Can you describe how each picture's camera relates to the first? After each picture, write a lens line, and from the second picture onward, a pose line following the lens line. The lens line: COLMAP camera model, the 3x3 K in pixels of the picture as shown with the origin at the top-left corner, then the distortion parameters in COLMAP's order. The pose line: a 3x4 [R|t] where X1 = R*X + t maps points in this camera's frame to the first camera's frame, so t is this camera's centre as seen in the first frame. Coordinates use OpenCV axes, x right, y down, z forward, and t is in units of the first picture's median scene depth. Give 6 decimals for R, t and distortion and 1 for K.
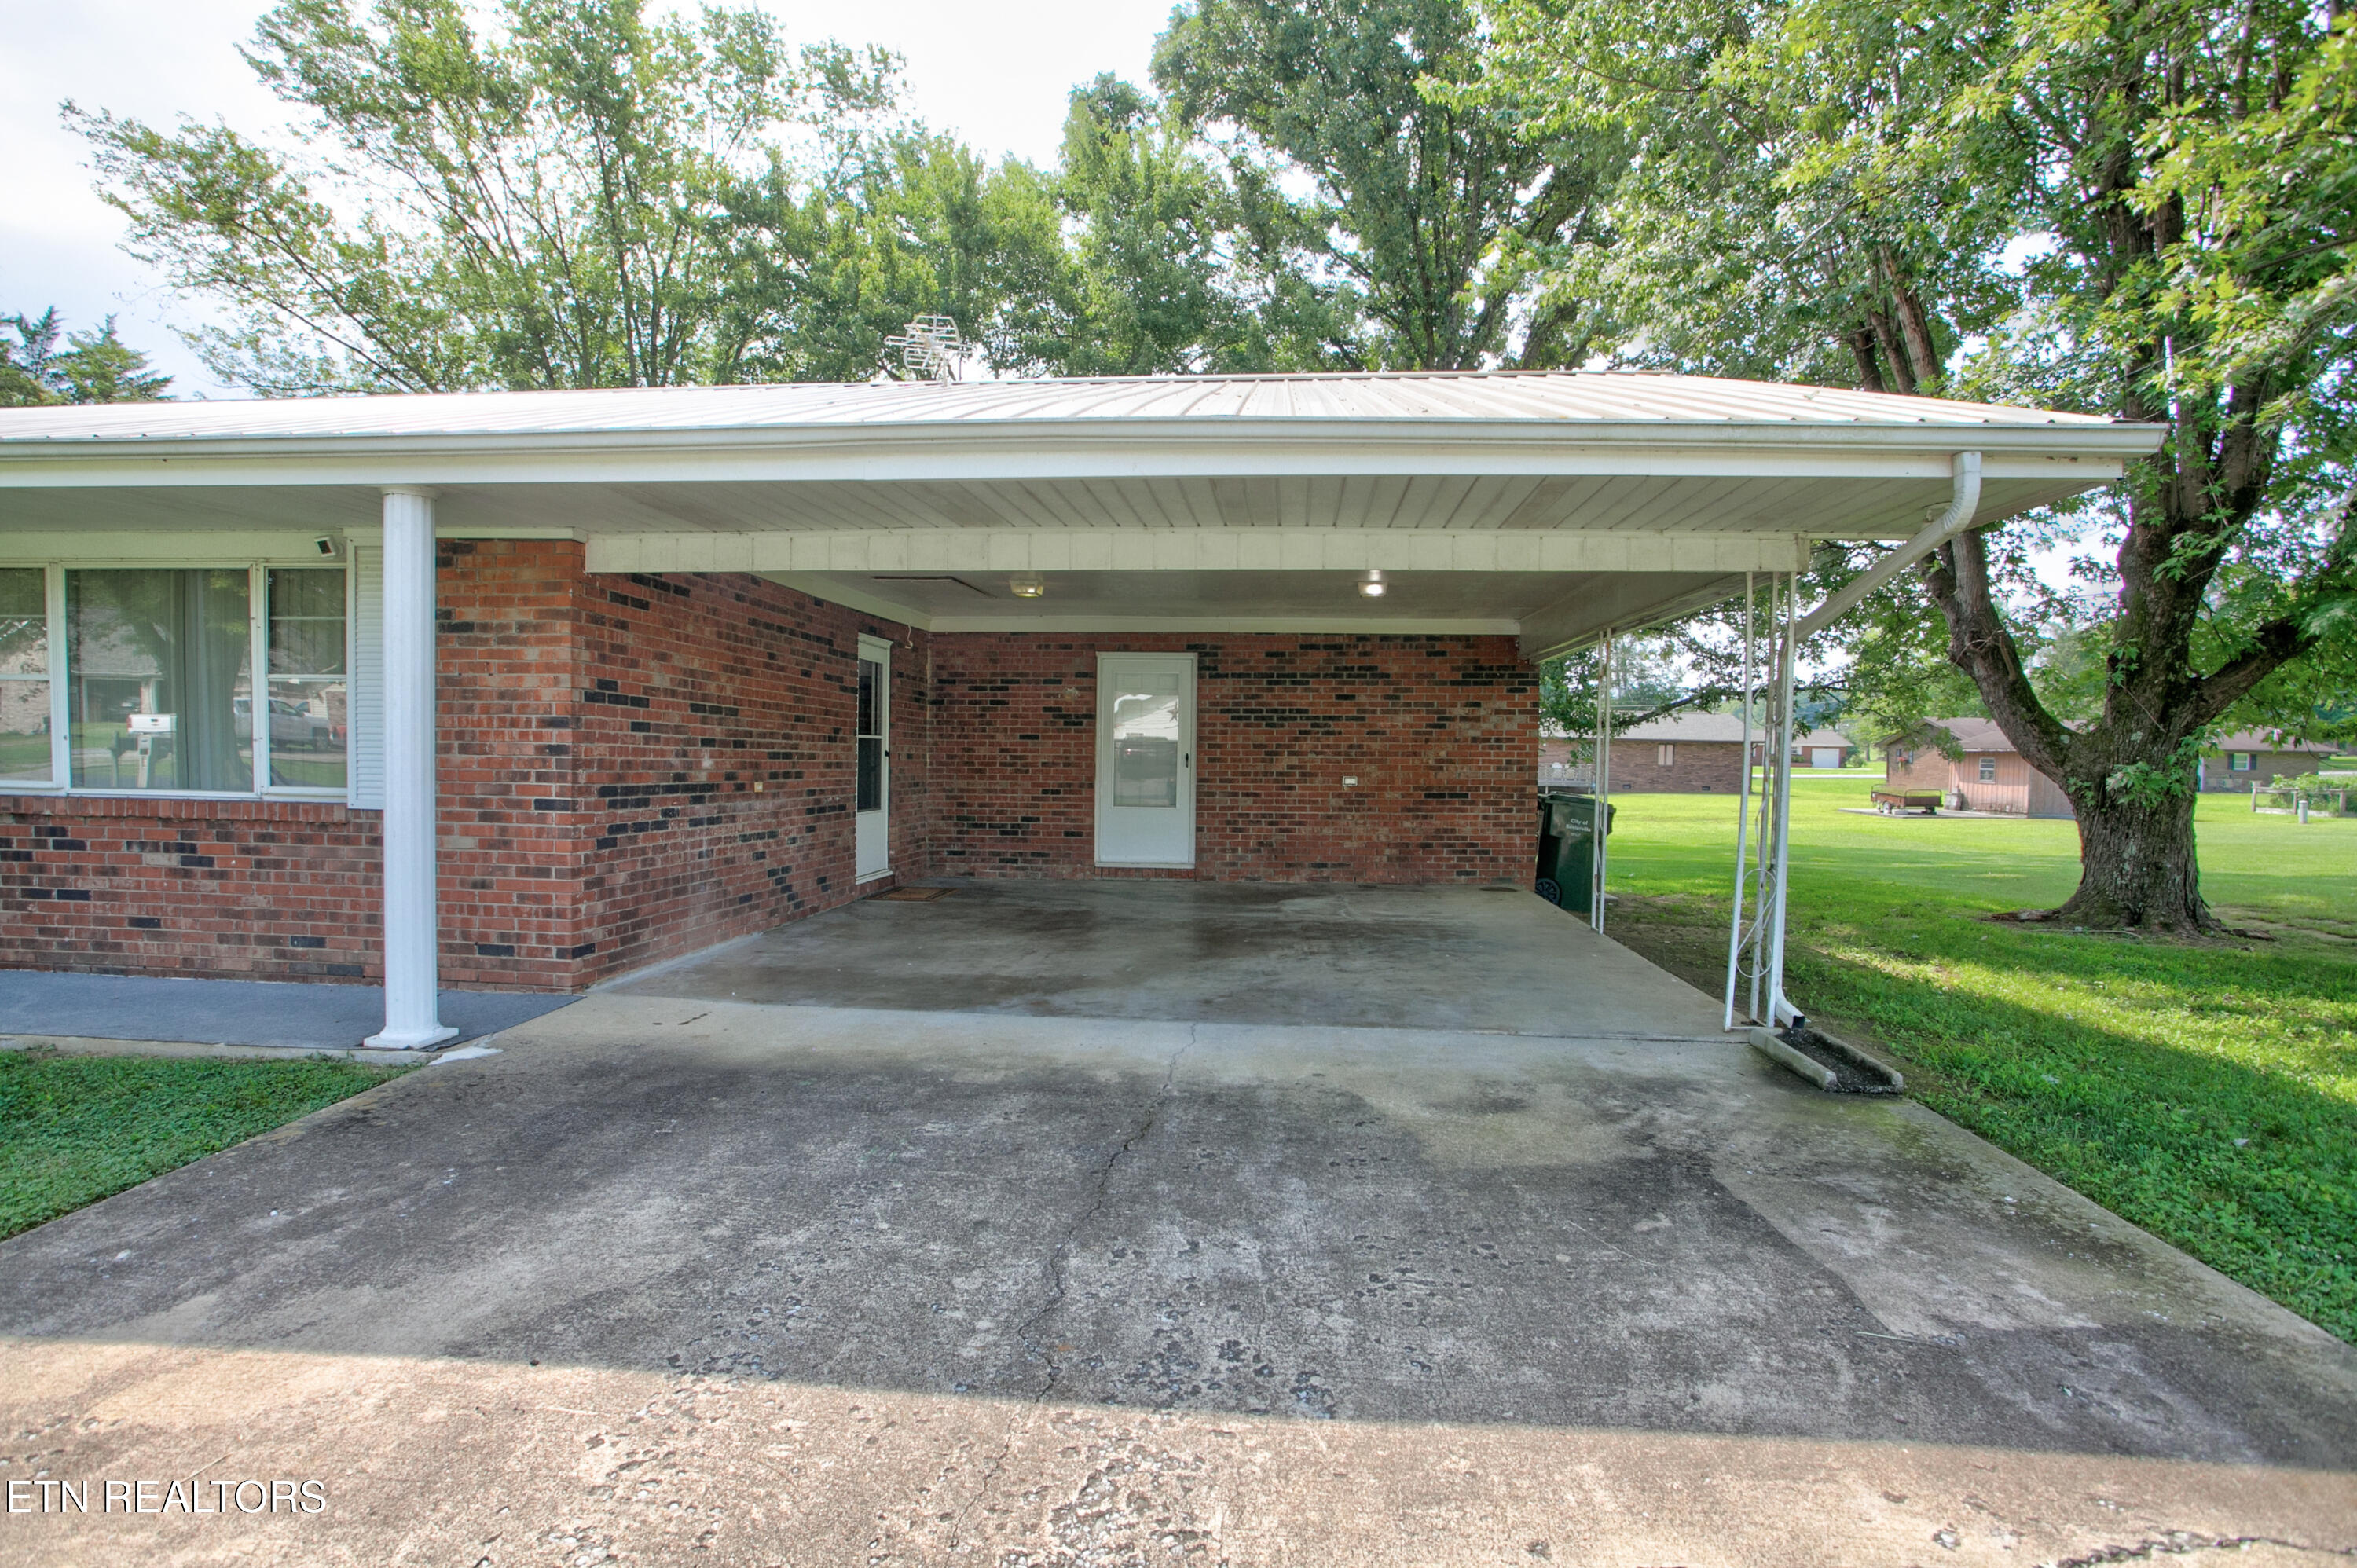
lens RADIAL K [[1163.2, 0, 1167.7], [0, 1163.2, 781.2], [0, 0, 1]] dist [-0.059424, 0.031995]
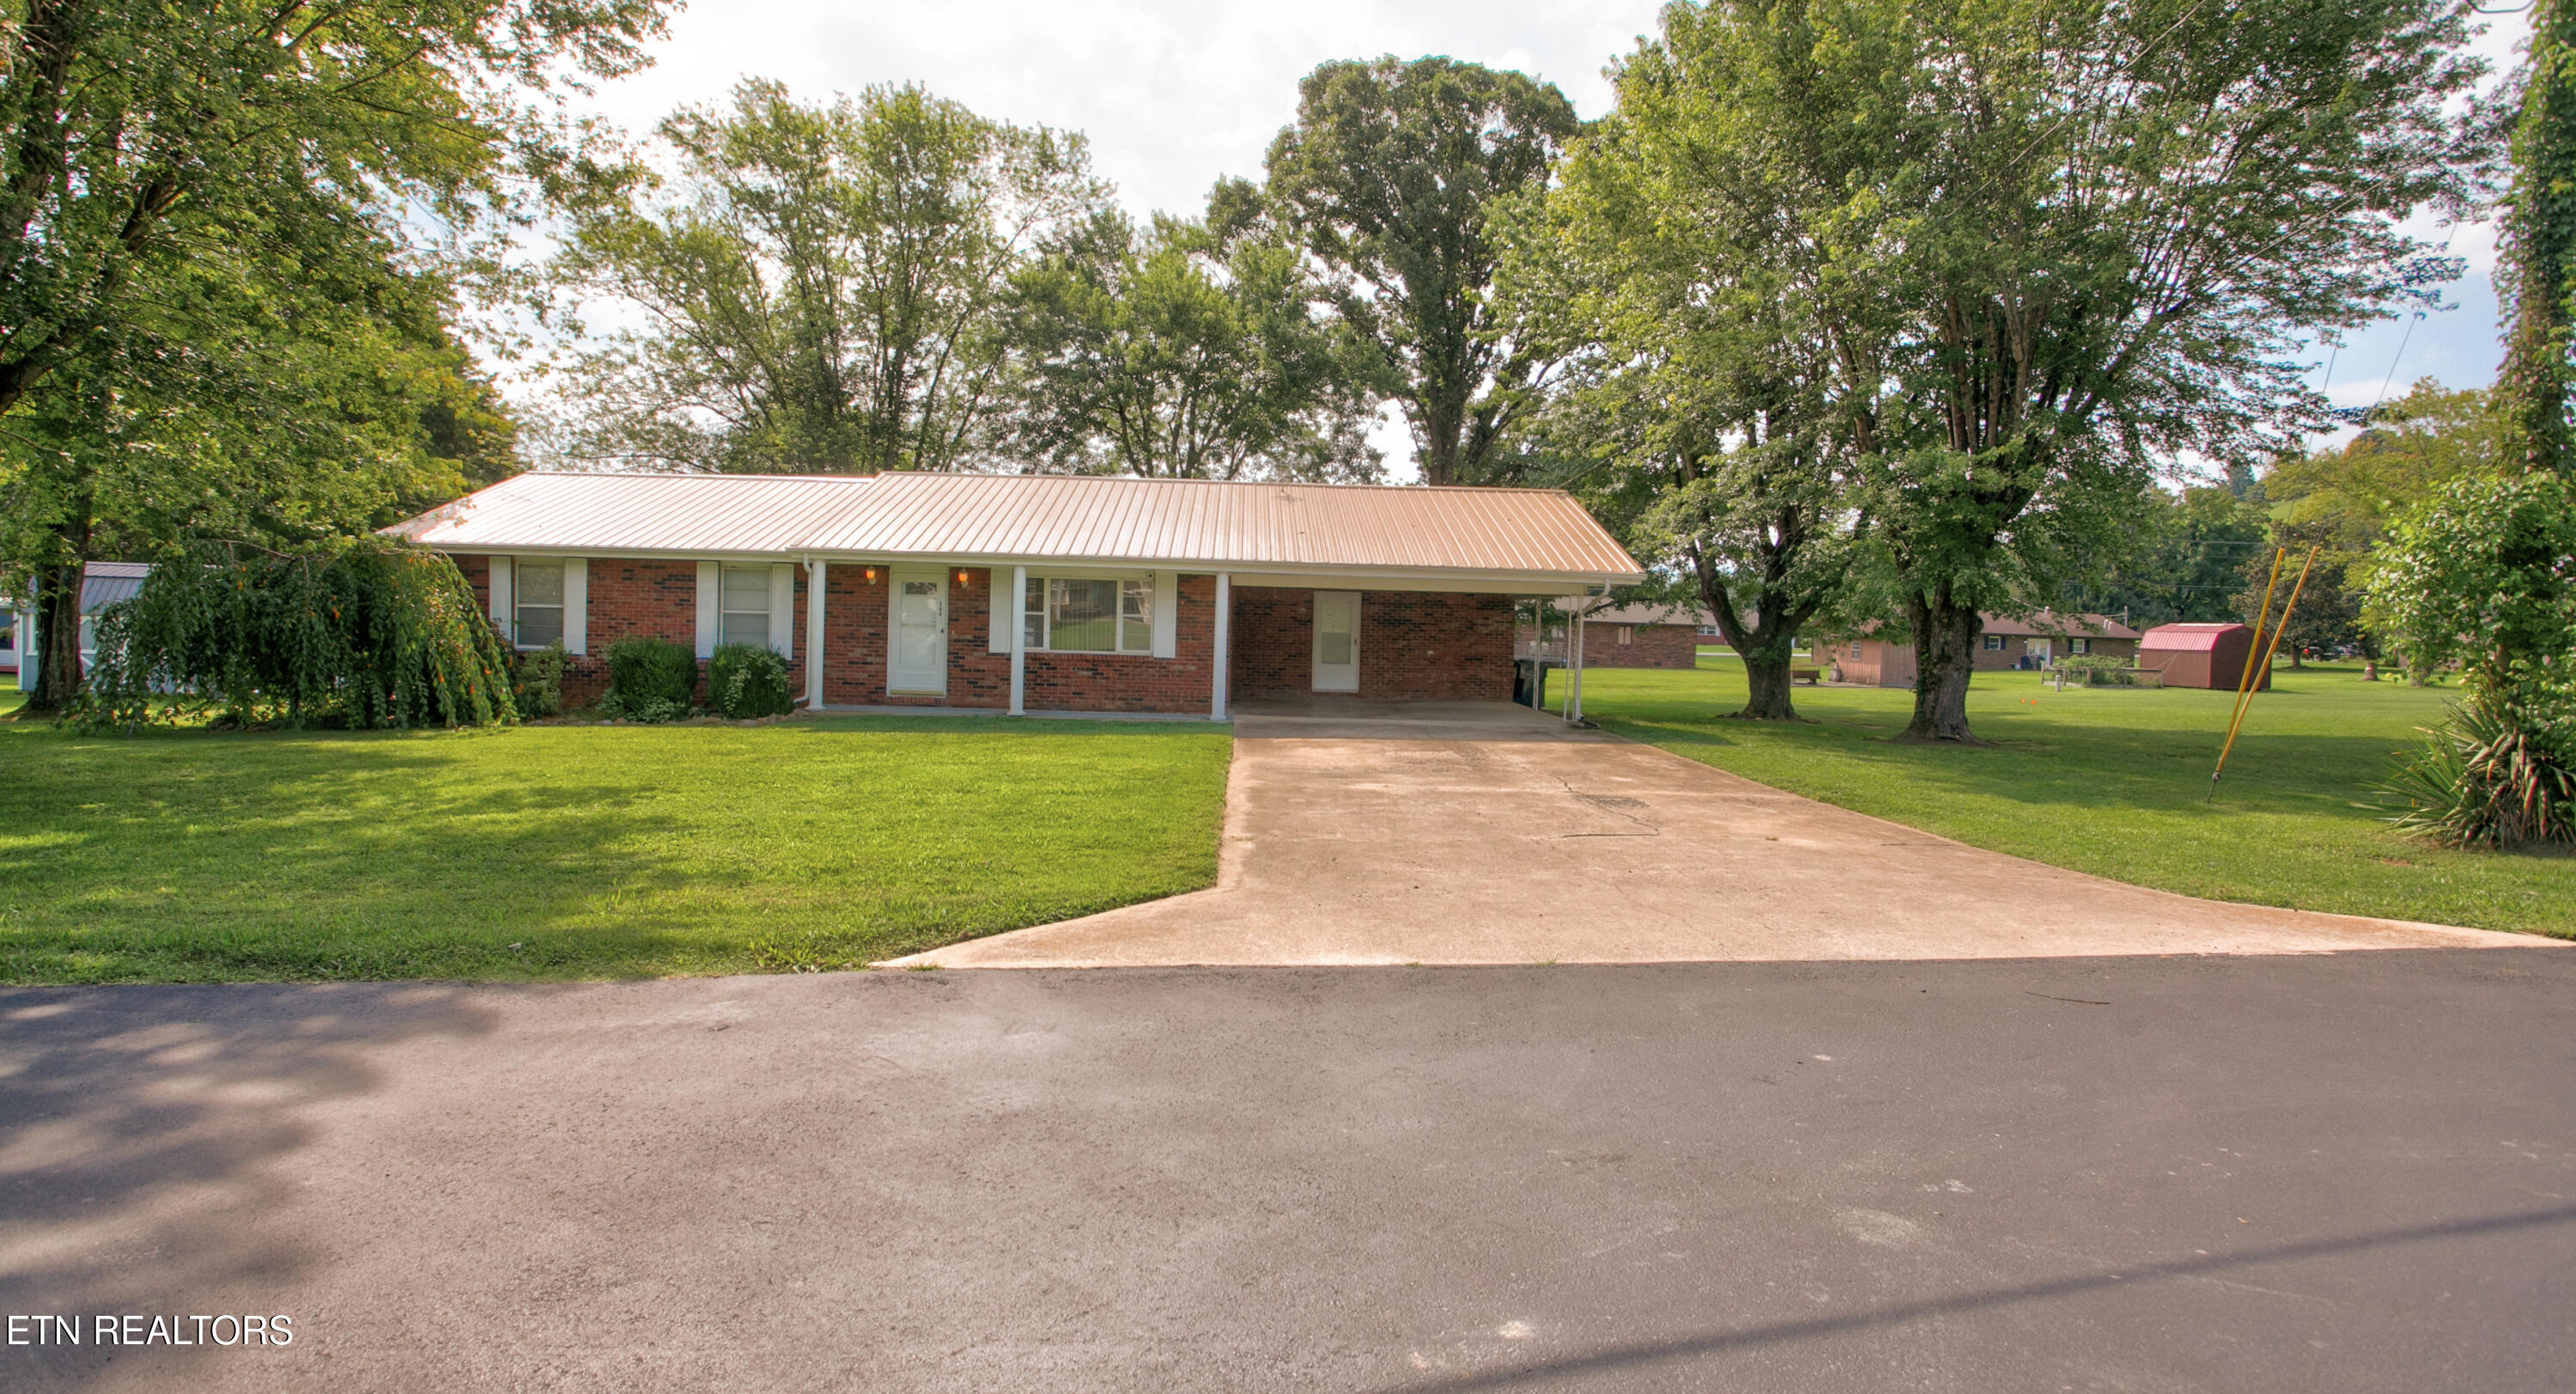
lens RADIAL K [[1271.3, 0, 1276.0], [0, 1271.3, 648.7], [0, 0, 1]] dist [-0.043169, 0.000200]
pose [[0.992858, 0.010015, 0.118877, -0.402379], [-0.009405, 0.999940, -0.005692, 0.009134], [-0.118927, 0.004534, 0.992893, -1.297404]]
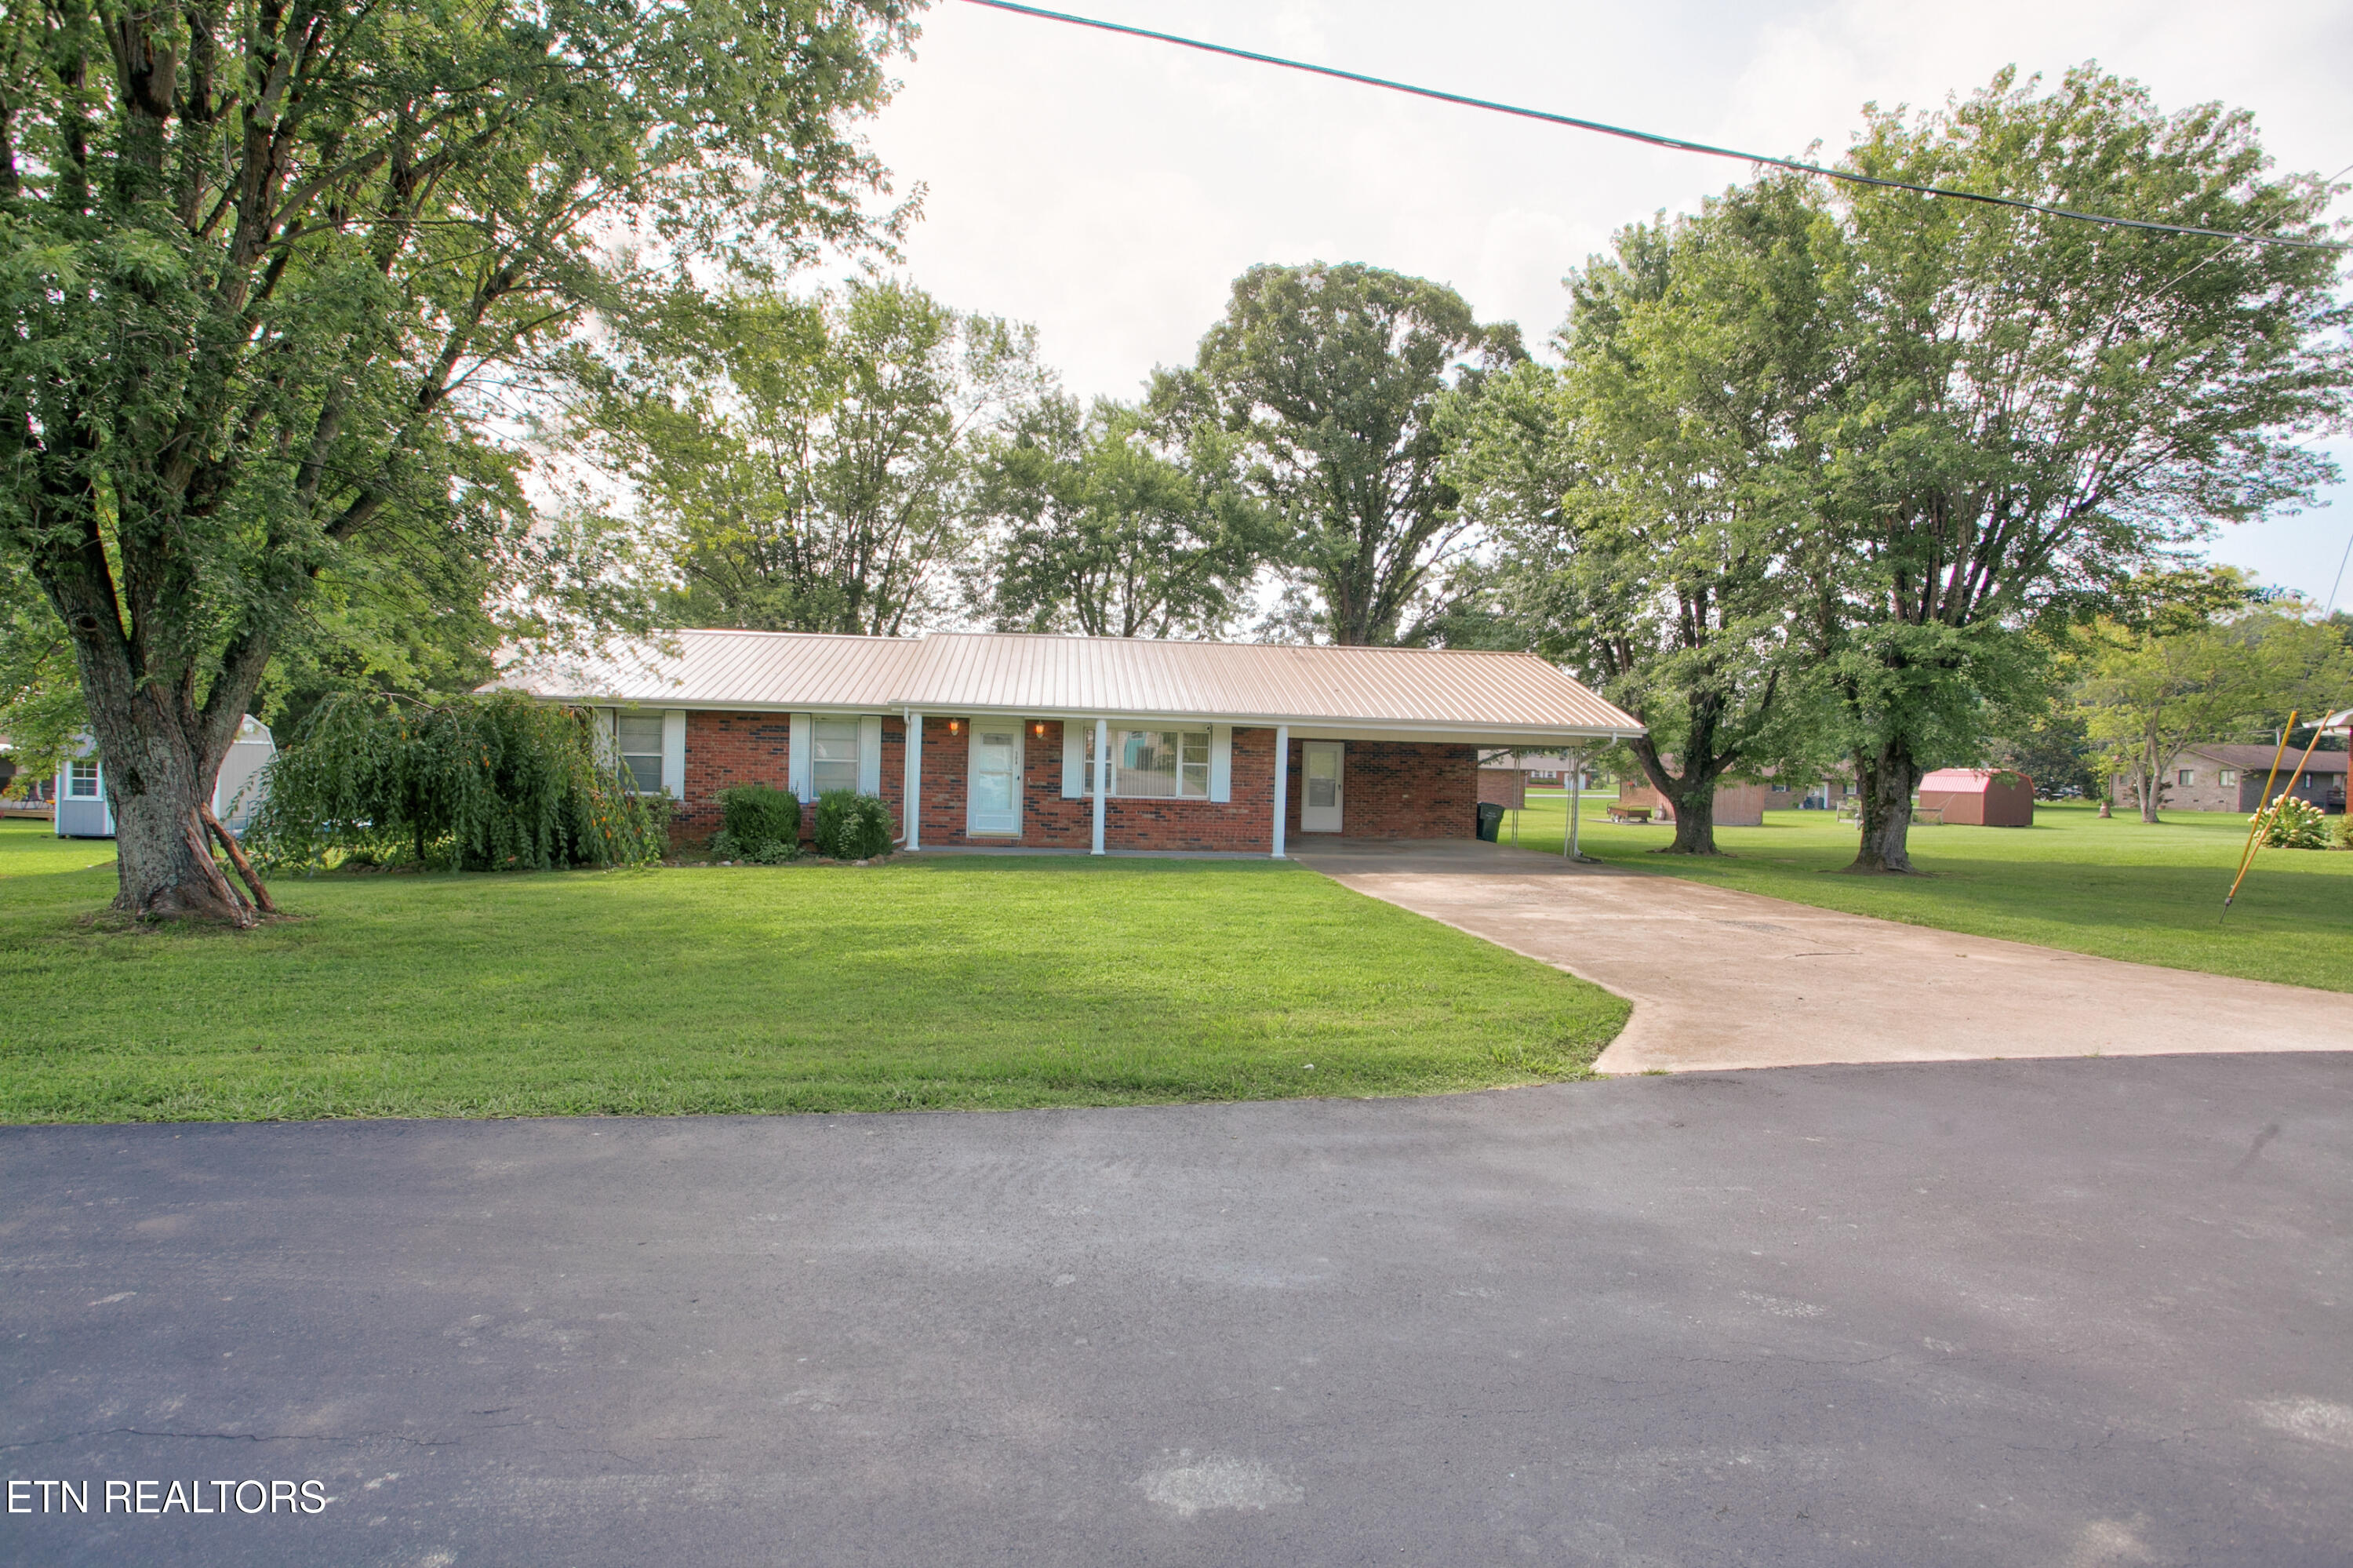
lens RADIAL K [[1161.3, 0, 1165.8], [0, 1161.3, 781.2], [0, 0, 1]] dist [-0.059424, 0.031995]
pose [[0.983445, 0.010576, 0.180897, -0.757376], [-0.008103, 0.999863, -0.014403, 0.007265], [-0.181025, 0.012698, 0.983397, -1.273334]]
